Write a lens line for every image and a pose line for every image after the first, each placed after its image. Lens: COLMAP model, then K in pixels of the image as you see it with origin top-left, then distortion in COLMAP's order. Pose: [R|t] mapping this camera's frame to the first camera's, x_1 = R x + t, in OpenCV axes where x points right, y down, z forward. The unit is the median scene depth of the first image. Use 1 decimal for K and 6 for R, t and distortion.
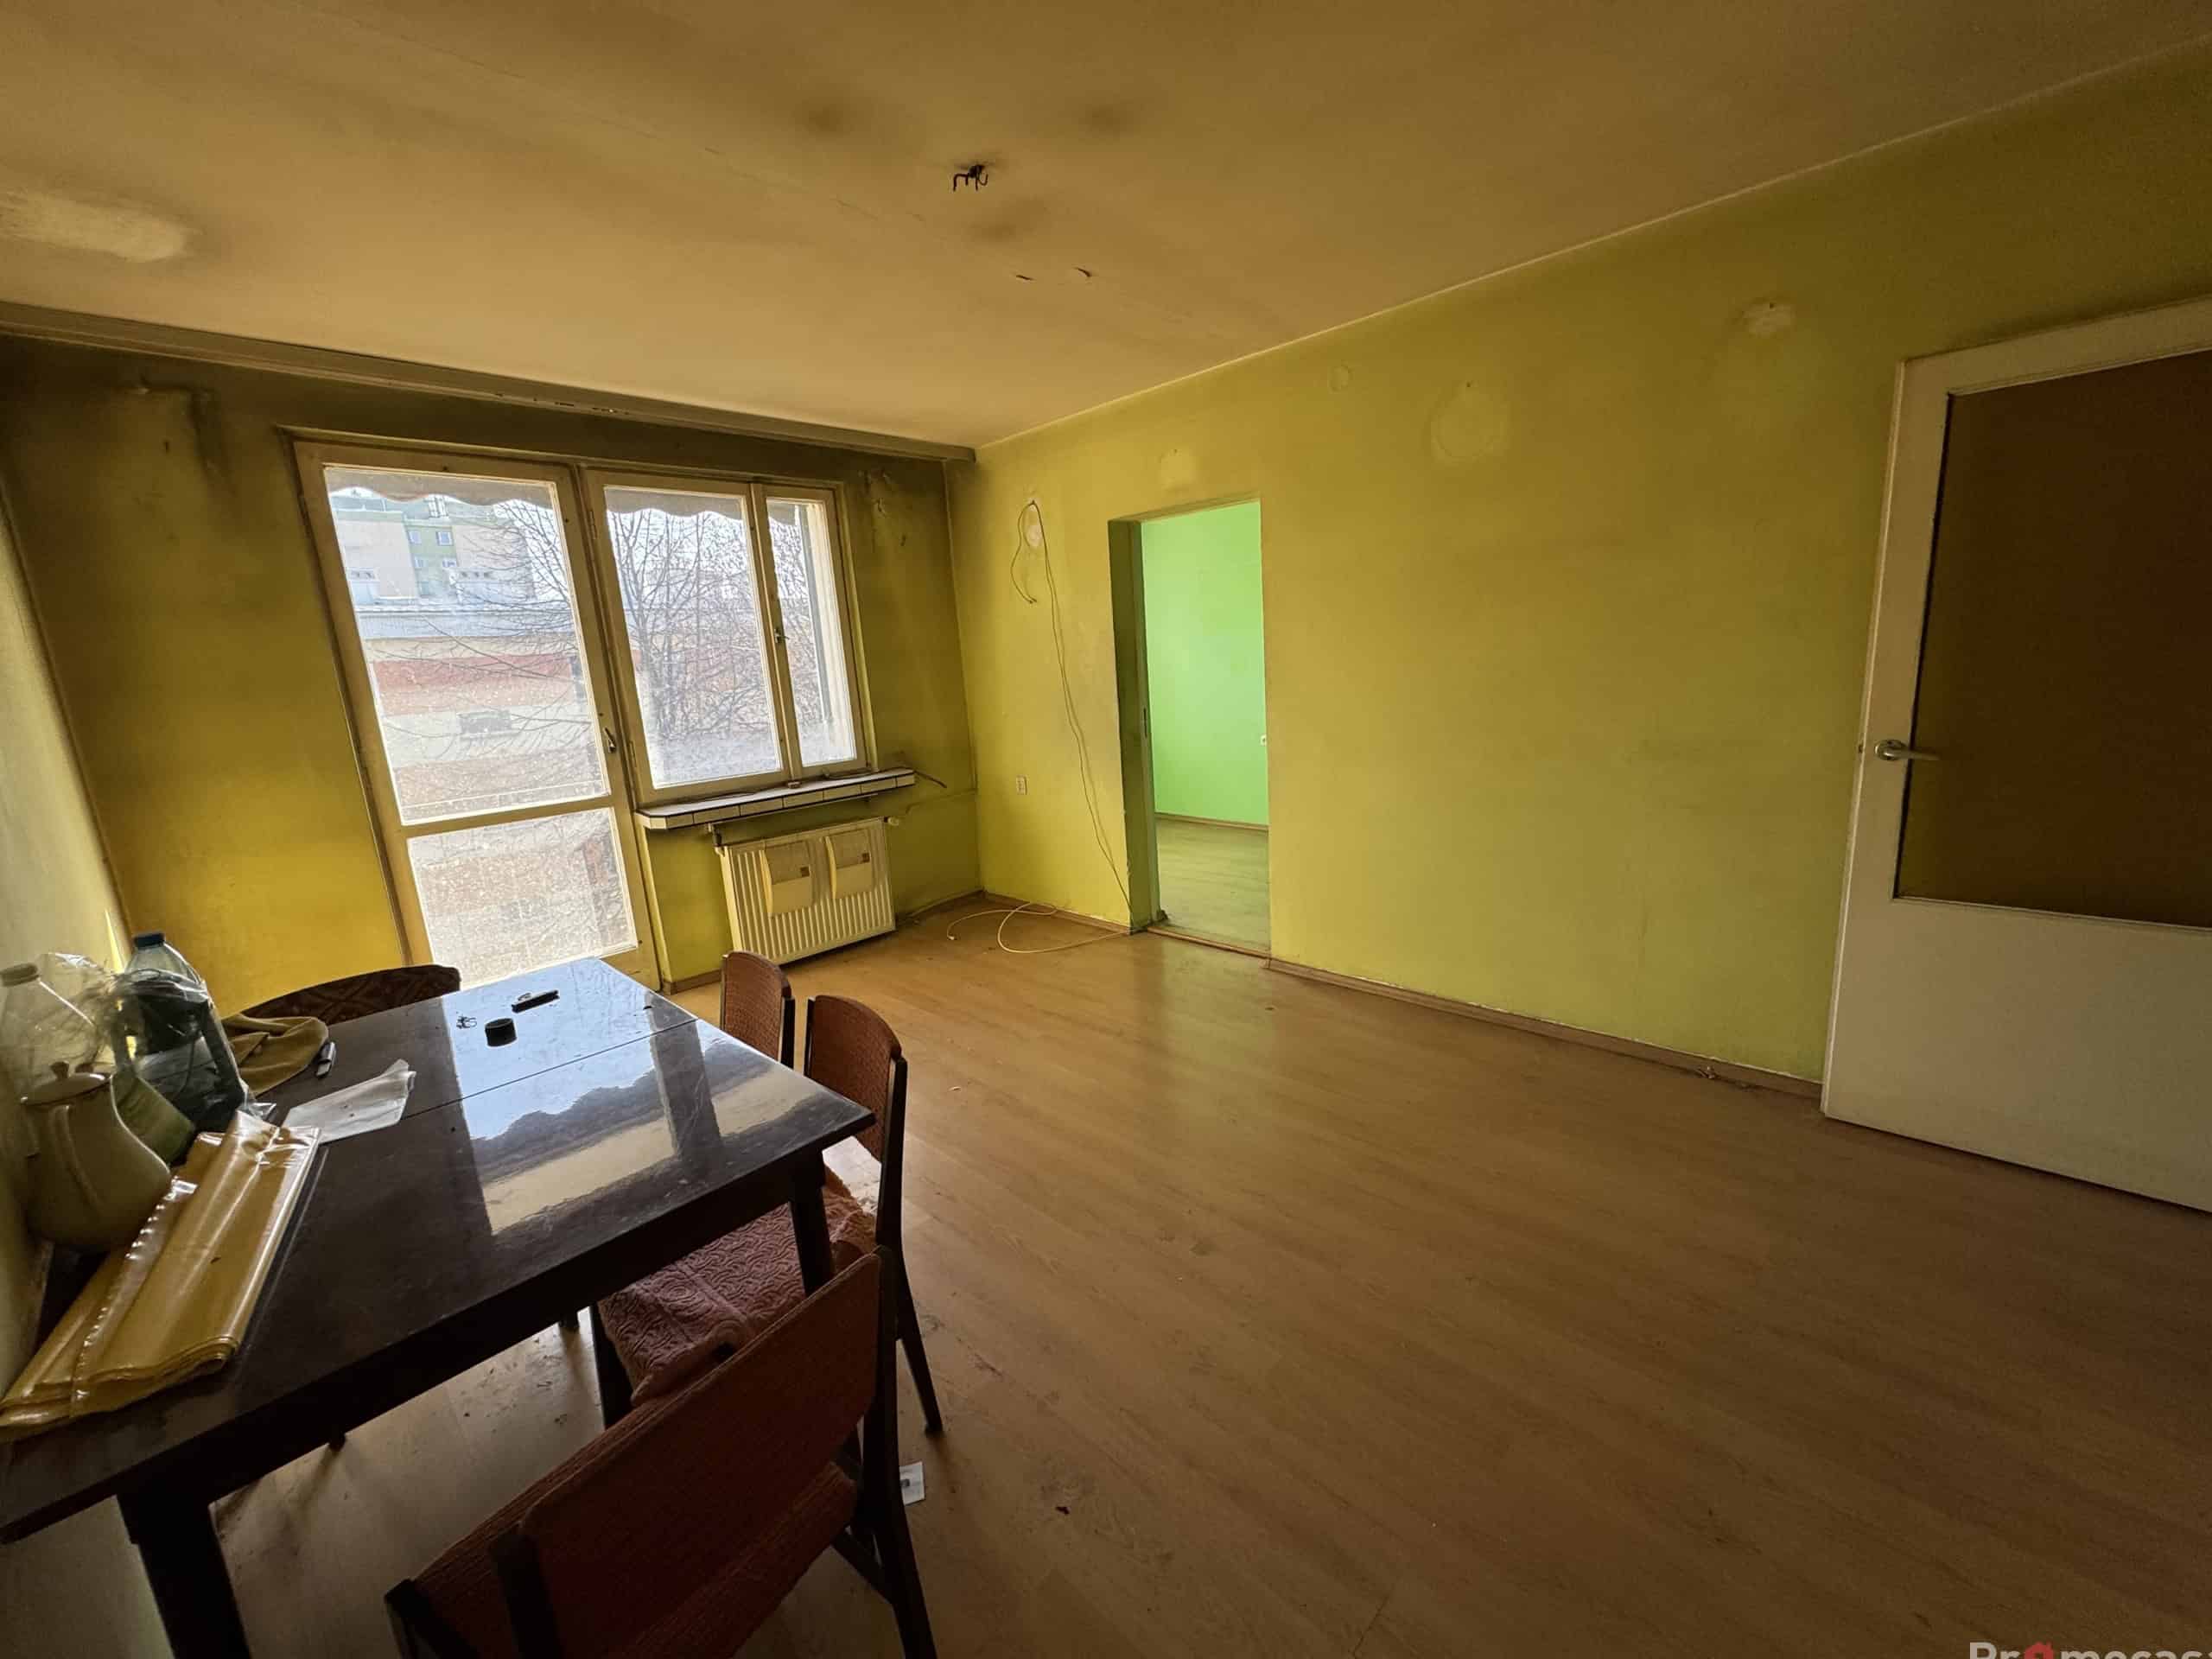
lens RADIAL K [[886.1, 0, 1111.2], [0, 886.1, 832.4], [0, 0, 1]] dist [-0.002727, -0.000254]
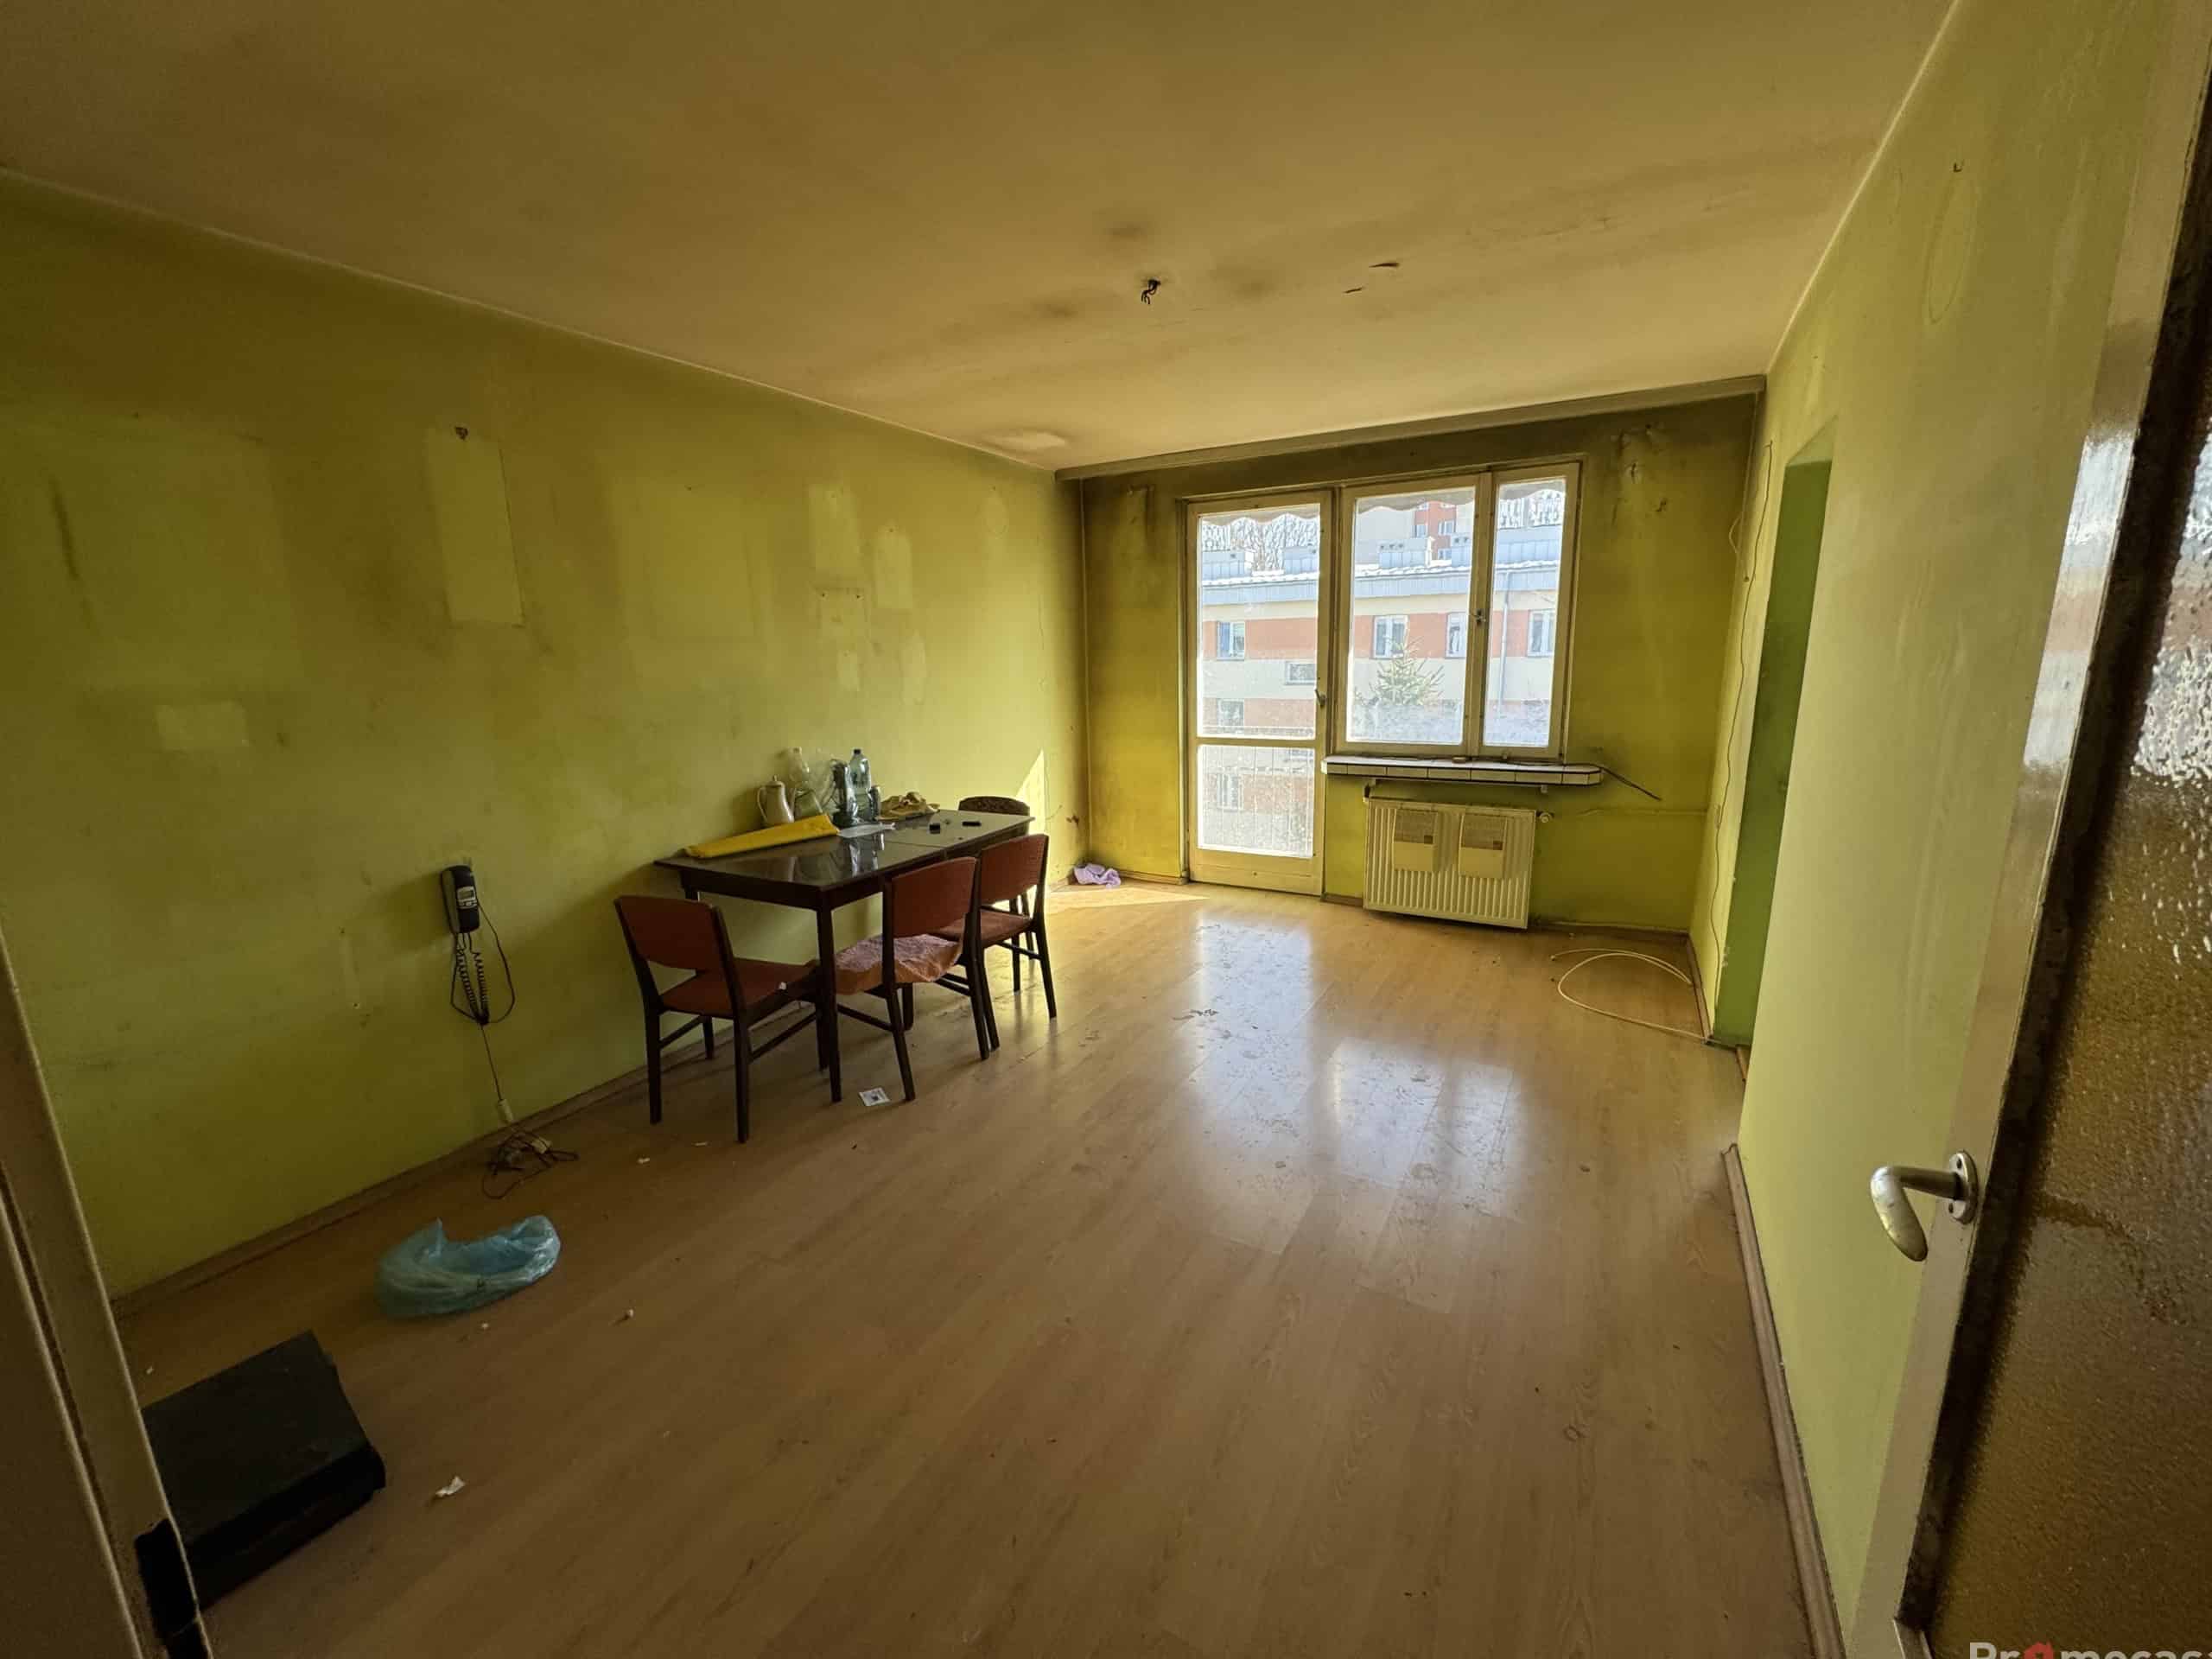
lens RADIAL K [[886.1, 0, 1095.8], [0, 886.1, 828.2], [0, 0, 1]] dist [-0.002727, -0.000254]
pose [[0.232489, 0.249015, -0.940181, 0.553467], [-0.187219, 0.960048, 0.207982, -0.113651], [0.954410, 0.127666, 0.269821, 0.309322]]
